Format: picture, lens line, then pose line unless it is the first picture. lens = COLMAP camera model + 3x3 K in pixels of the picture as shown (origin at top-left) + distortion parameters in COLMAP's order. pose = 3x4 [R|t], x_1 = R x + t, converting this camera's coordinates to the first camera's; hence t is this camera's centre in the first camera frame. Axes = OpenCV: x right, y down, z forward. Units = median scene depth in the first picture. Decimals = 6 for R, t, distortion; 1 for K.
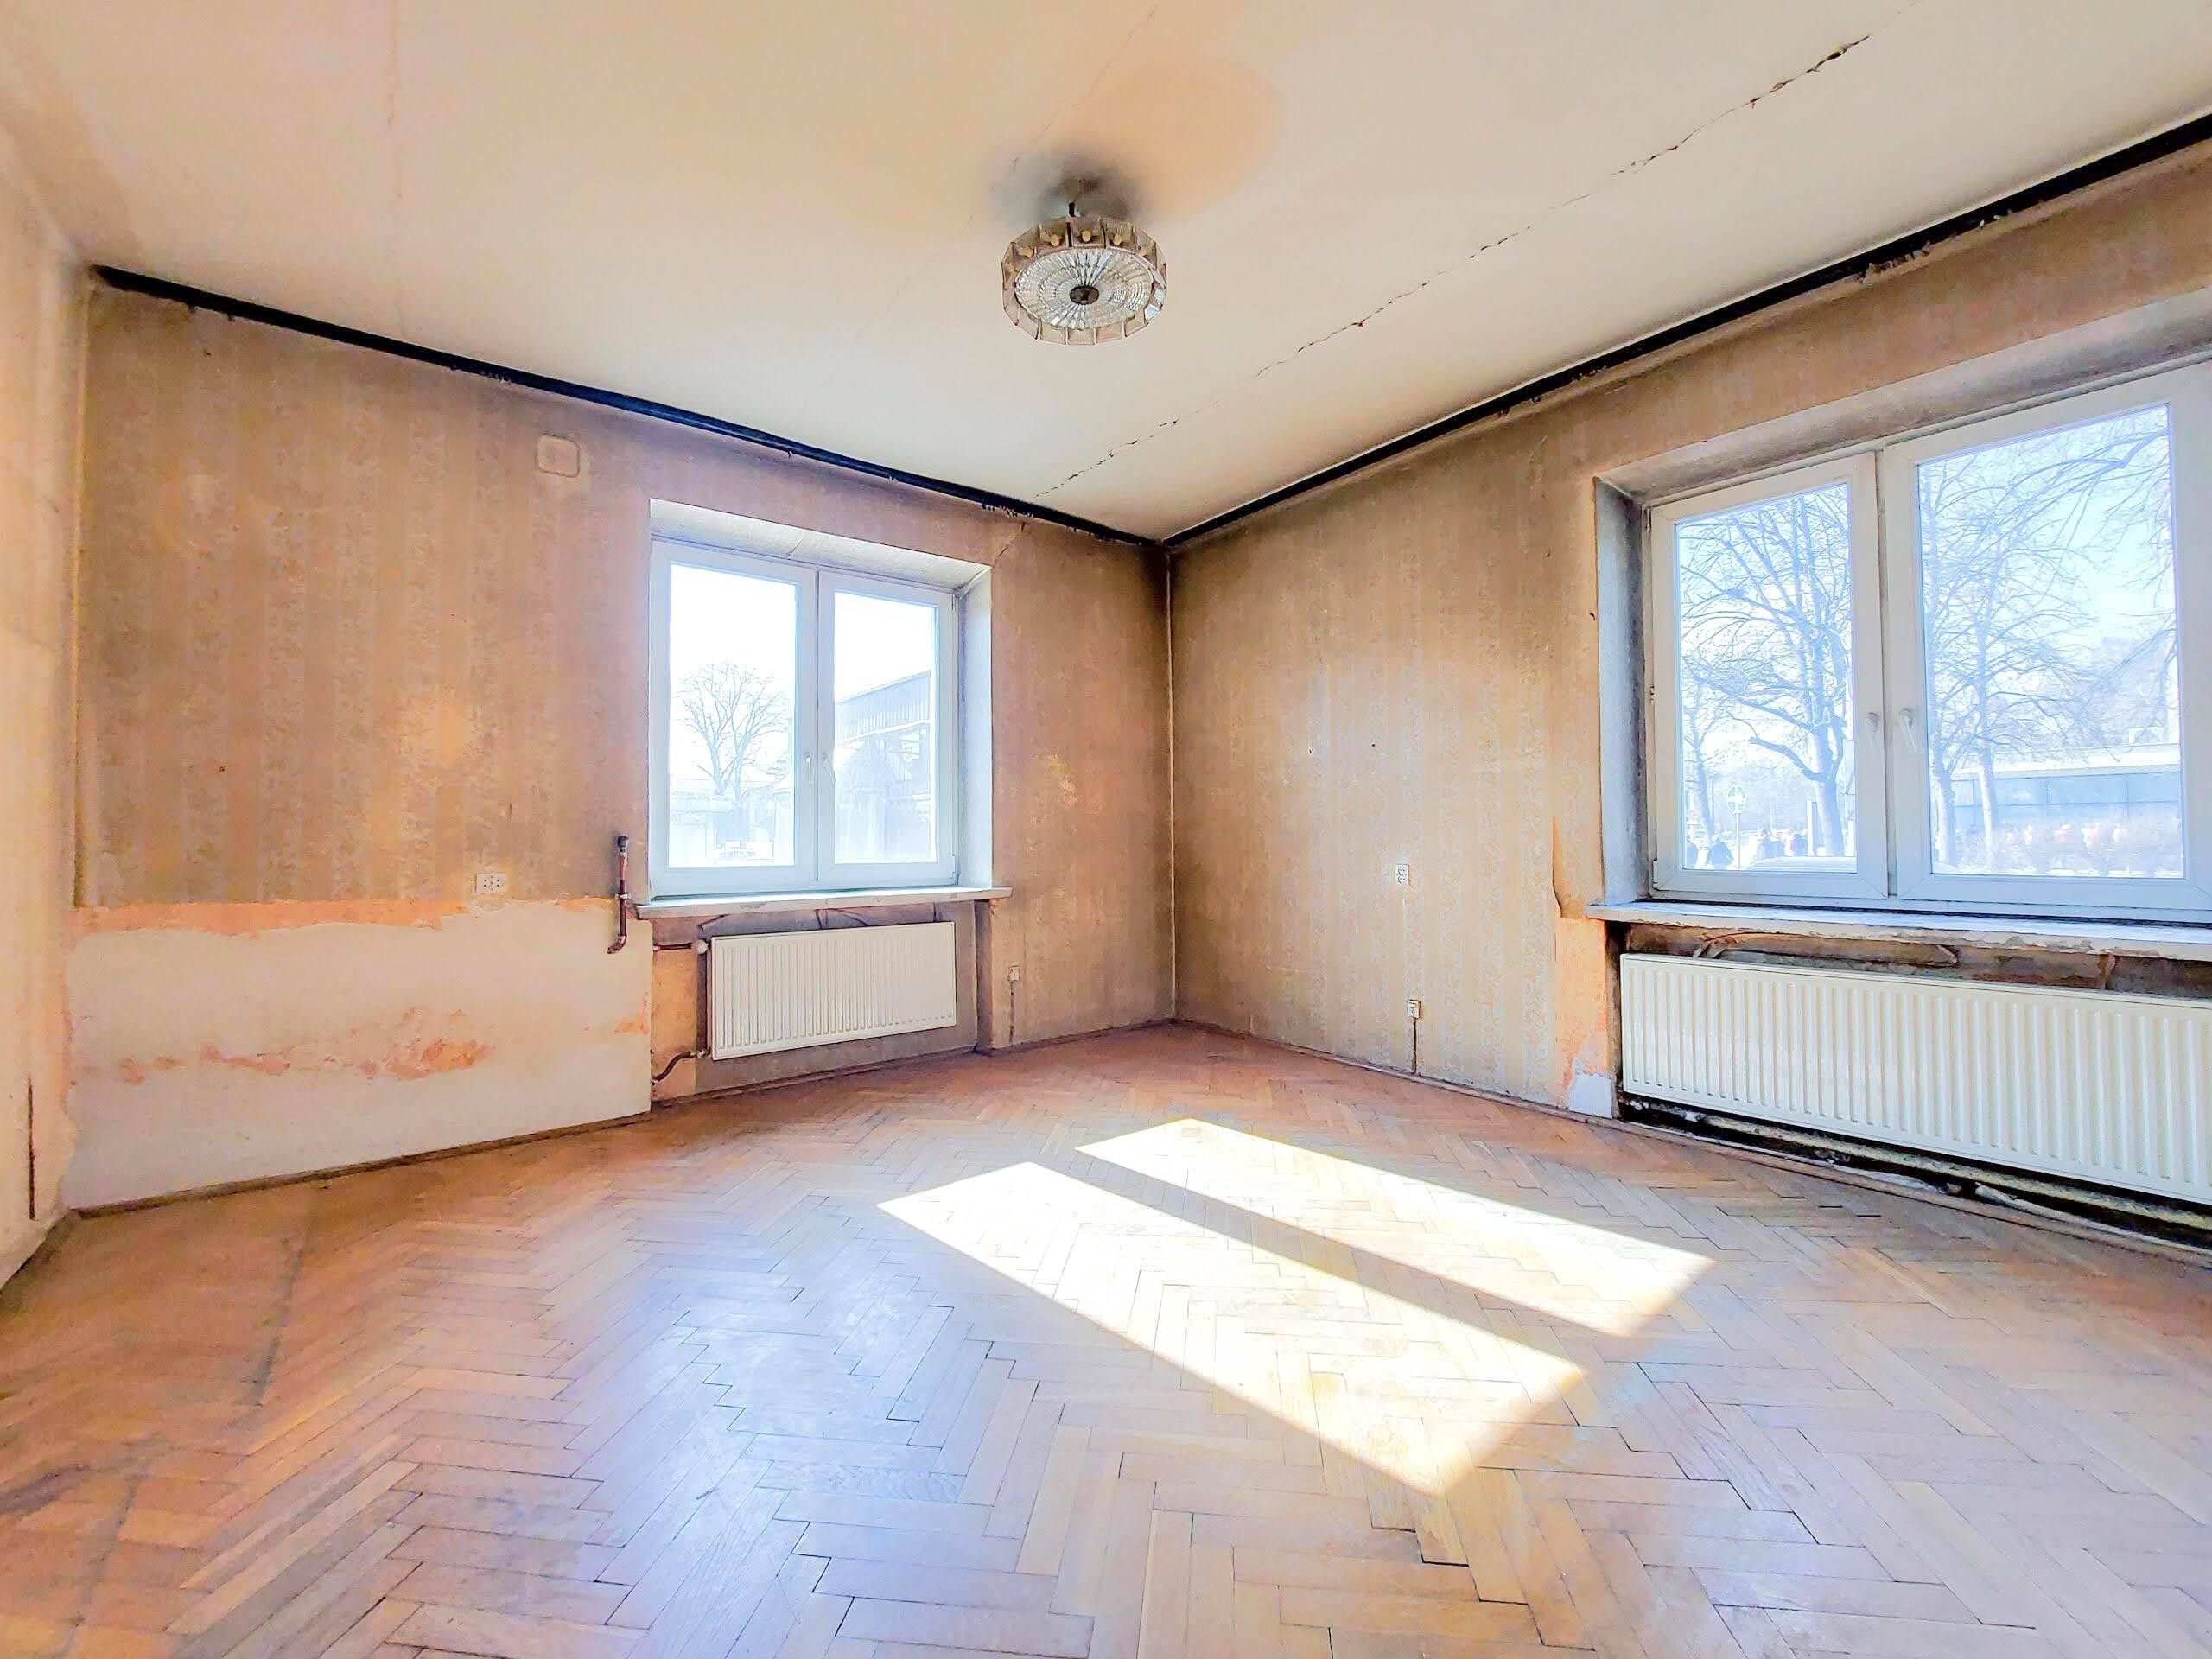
lens RADIAL K [[895.7, 0, 1116.4], [0, 895.7, 813.7], [0, 0, 1]] dist [-0.022517, -0.000485]
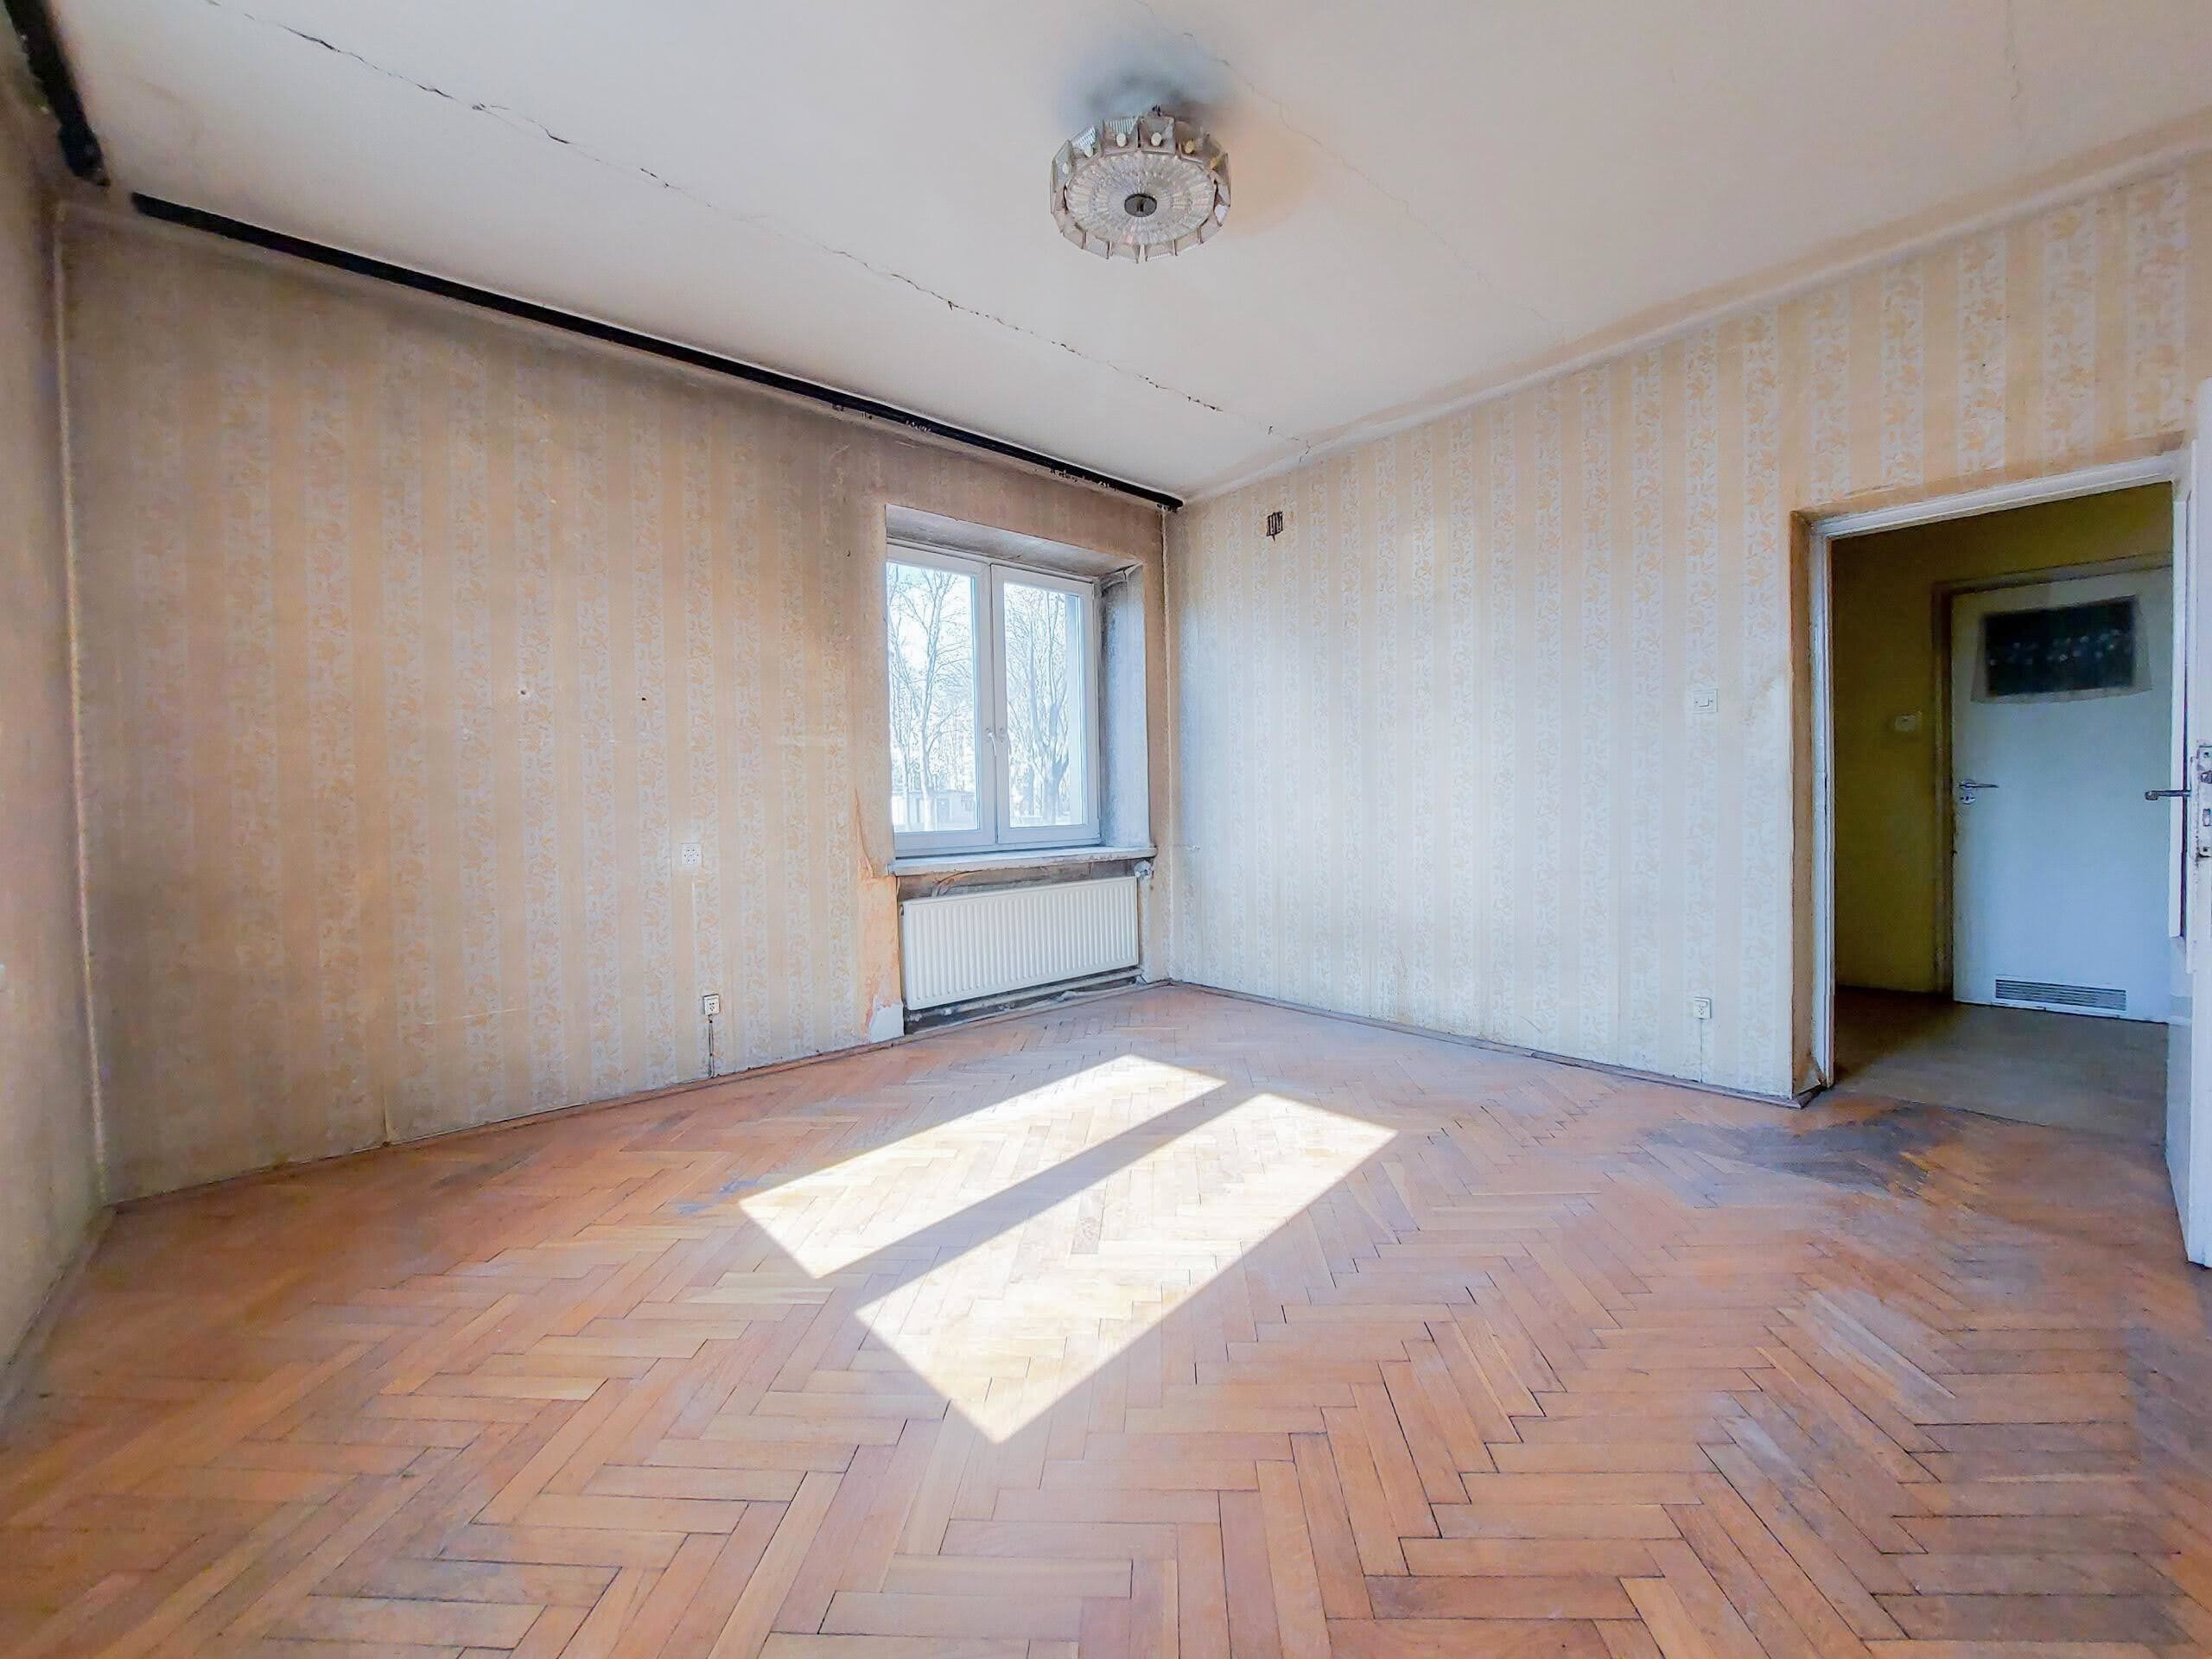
lens RADIAL K [[895.7, 0, 1112.7], [0, 895.7, 823.9], [0, 0, 1]] dist [-0.022517, -0.000485]
pose [[-0.086981, -0.018693, 0.996035, -0.706508], [-0.005396, 0.999818, 0.018292, 0.024597], [-0.996195, -0.003784, -0.087066, 0.824323]]
